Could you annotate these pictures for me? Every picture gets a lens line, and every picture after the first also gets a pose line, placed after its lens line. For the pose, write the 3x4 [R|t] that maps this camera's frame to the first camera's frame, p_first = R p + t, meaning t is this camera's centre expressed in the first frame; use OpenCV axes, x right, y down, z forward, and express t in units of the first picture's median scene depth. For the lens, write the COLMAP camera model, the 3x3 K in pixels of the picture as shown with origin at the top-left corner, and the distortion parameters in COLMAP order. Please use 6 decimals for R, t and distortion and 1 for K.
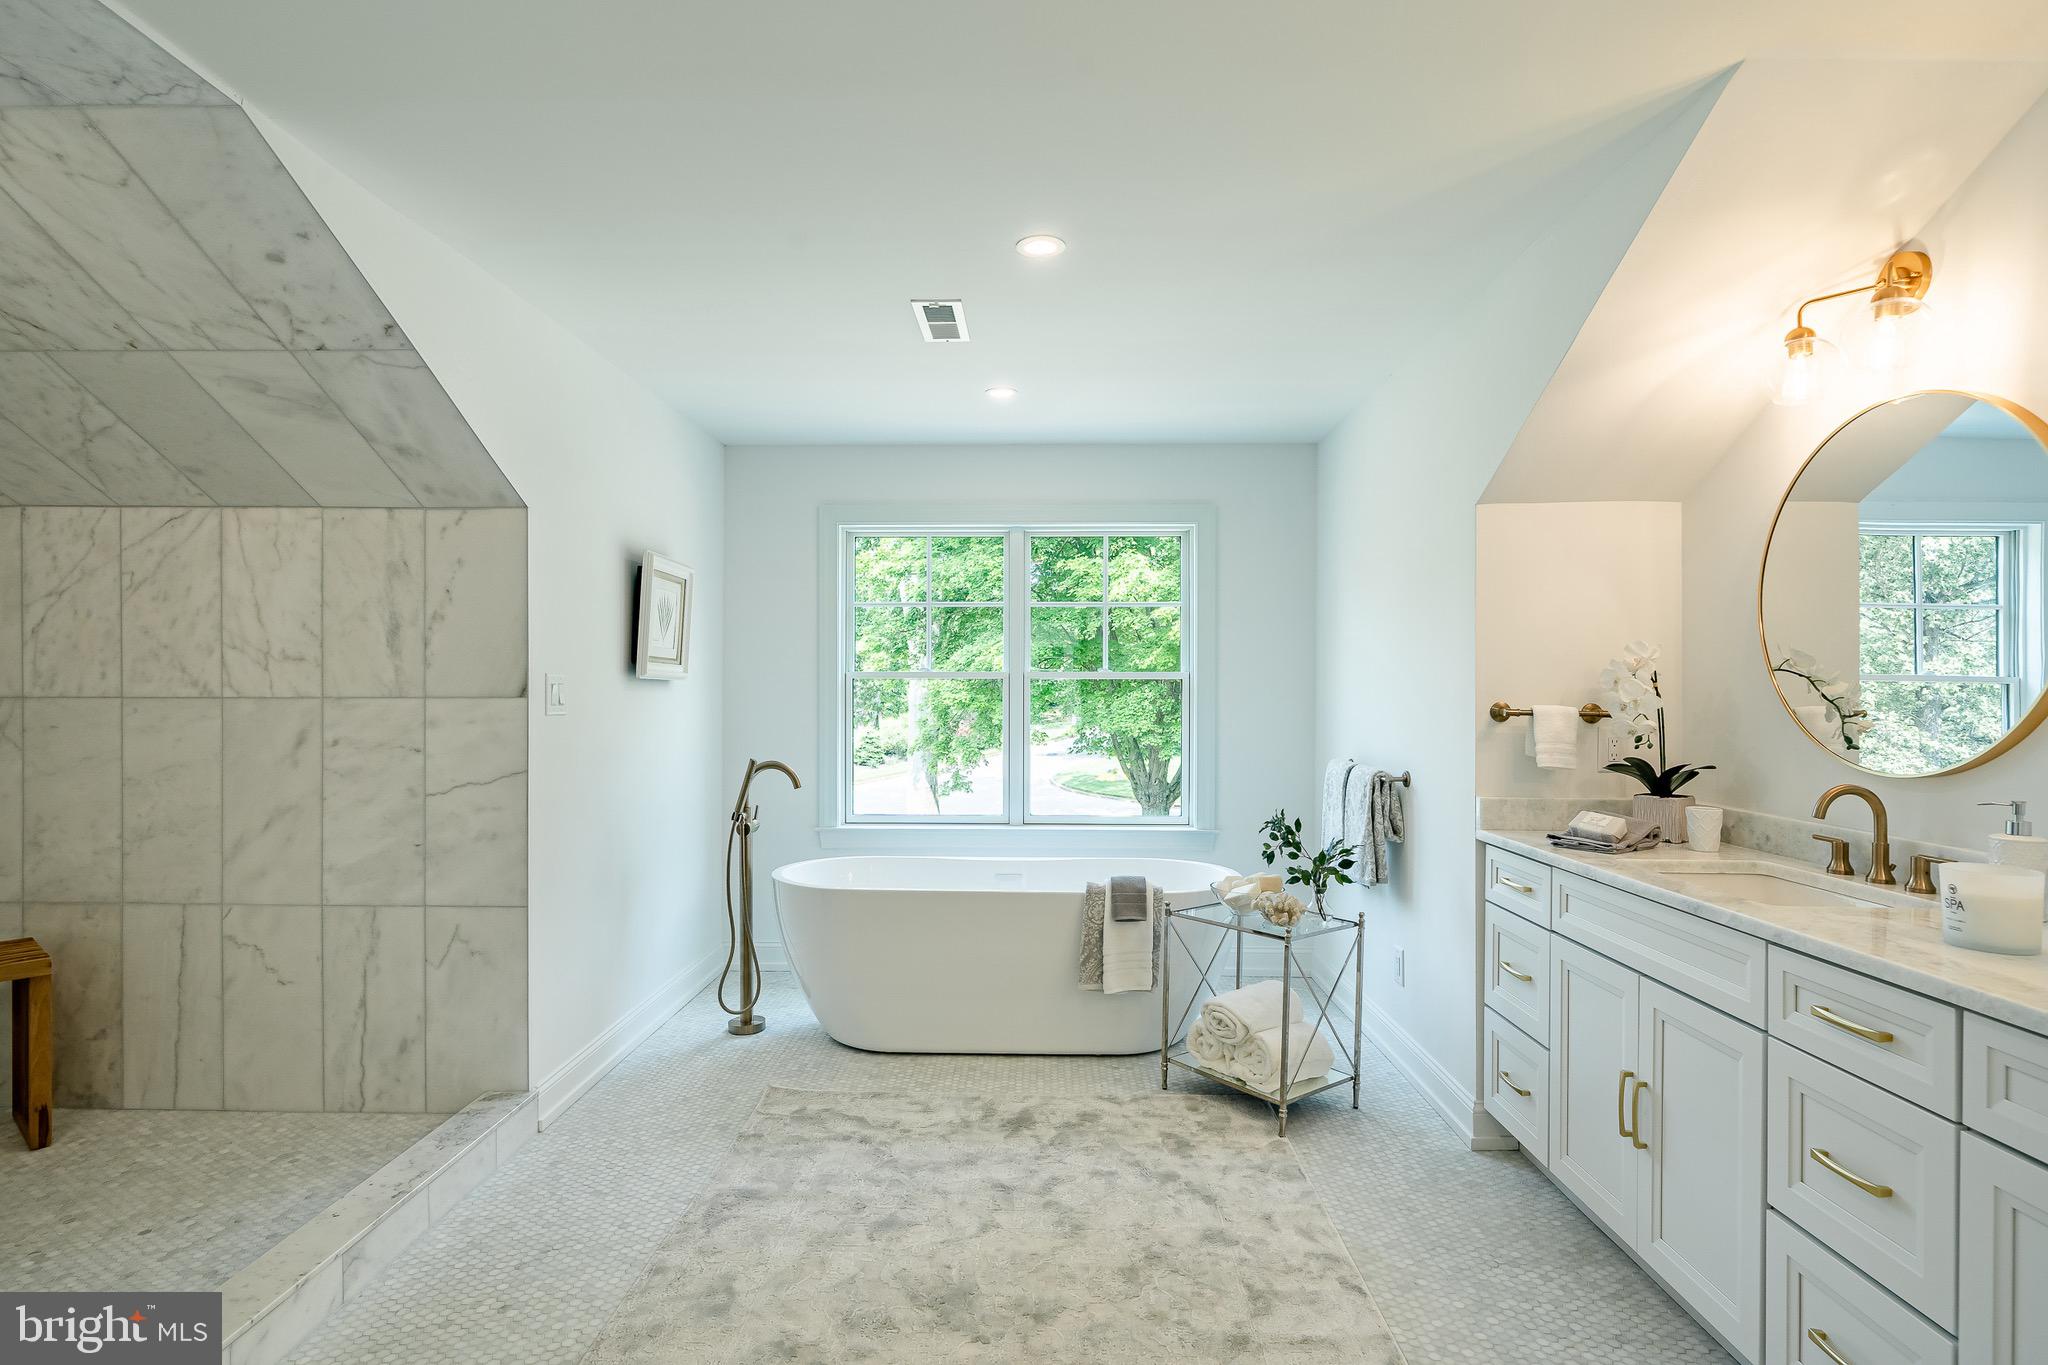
lens RADIAL K [[1033.8, 0, 1015.6], [0, 1033.8, 694.5], [0, 0, 1]] dist [-0.004864, 0.001232]
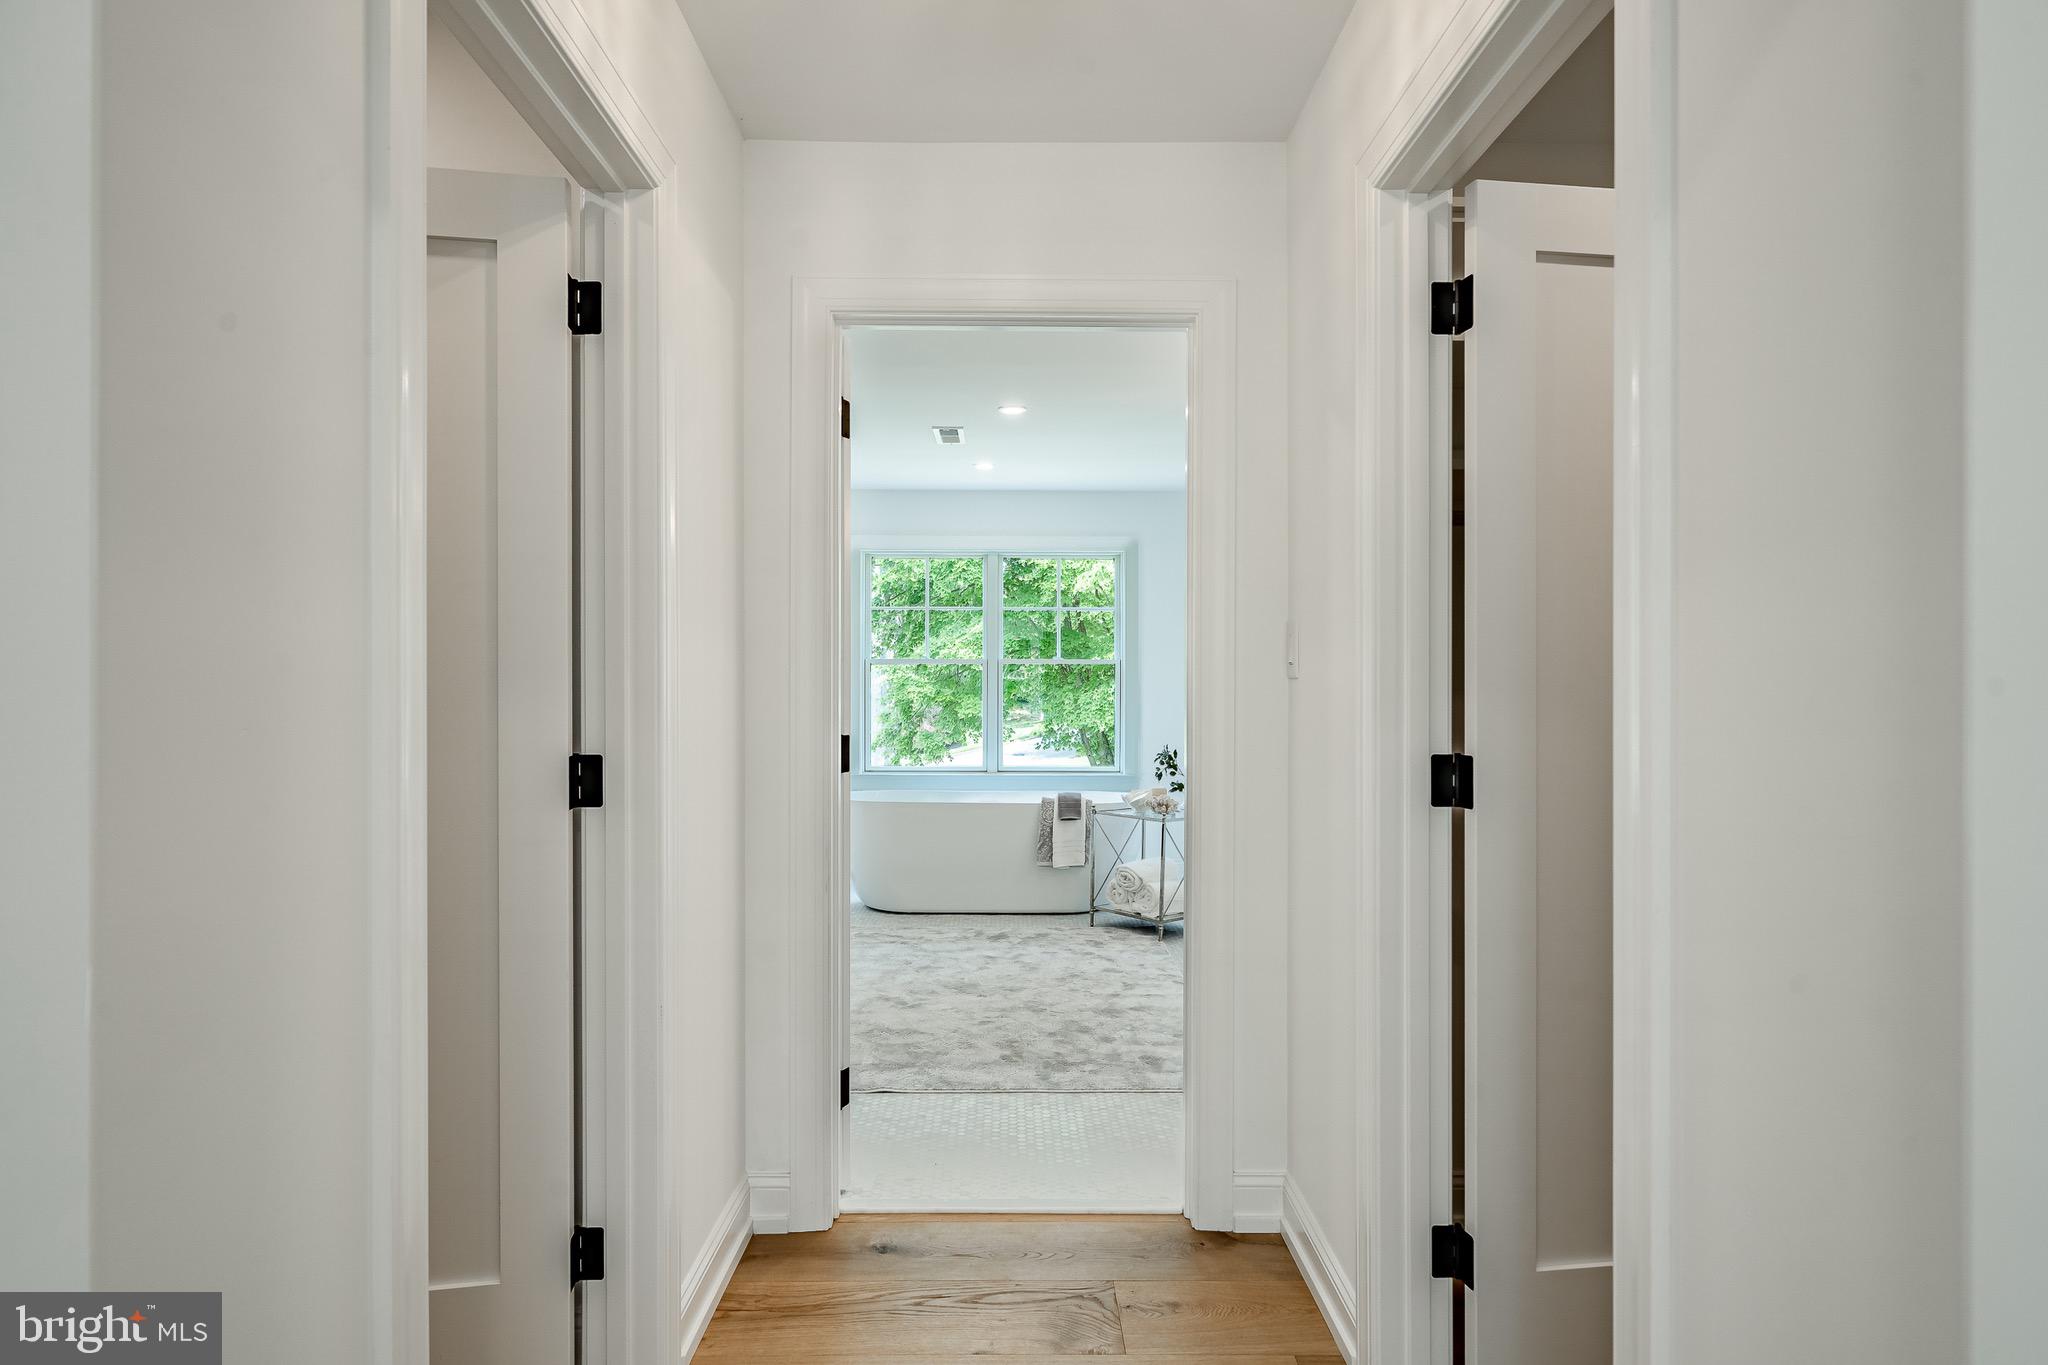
lens RADIAL K [[1152.9, 0, 1025.9], [0, 1152.9, 686.2], [0, 0, 1]] dist [-0.003728, -0.000435]
pose [[0.999125, 0.000268, 0.041812, -0.029048], [-0.000054, 0.999987, -0.005127, 0.034519], [-0.041813, 0.005120, 0.999112, -0.790740]]
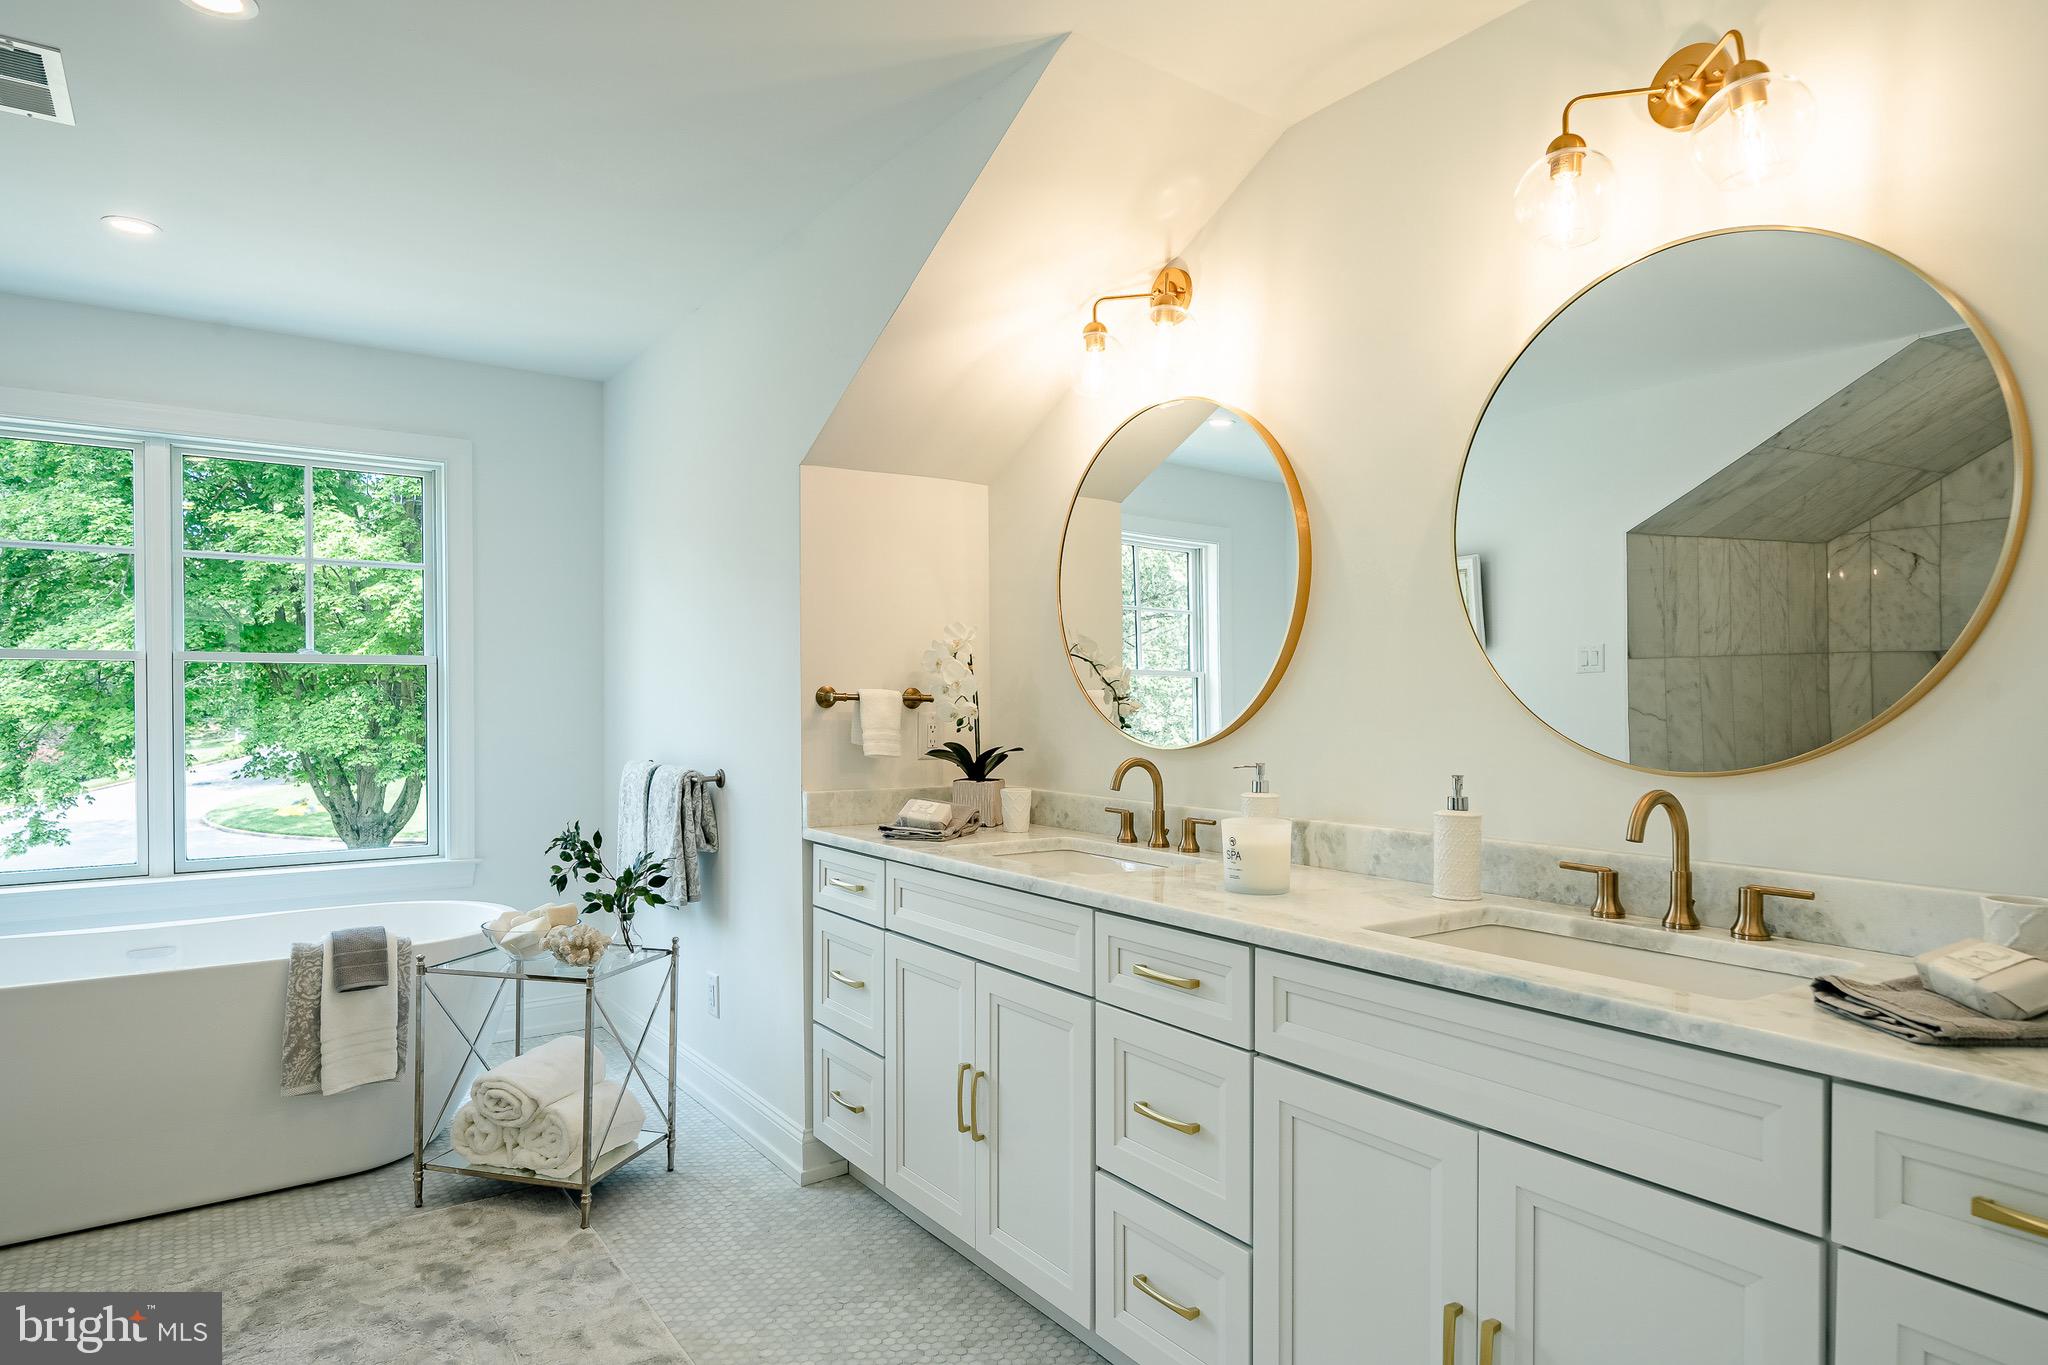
lens RADIAL K [[1186.2, 0, 1011.7], [0, 1186.2, 709.2], [0, 0, 1]] dist [-0.003954, 0.002846]
pose [[0.804819, -0.009878, 0.593438, -0.017032], [0.005222, 0.999941, 0.009563, 0.018135], [-0.593497, -0.004597, 0.804823, 0.063781]]
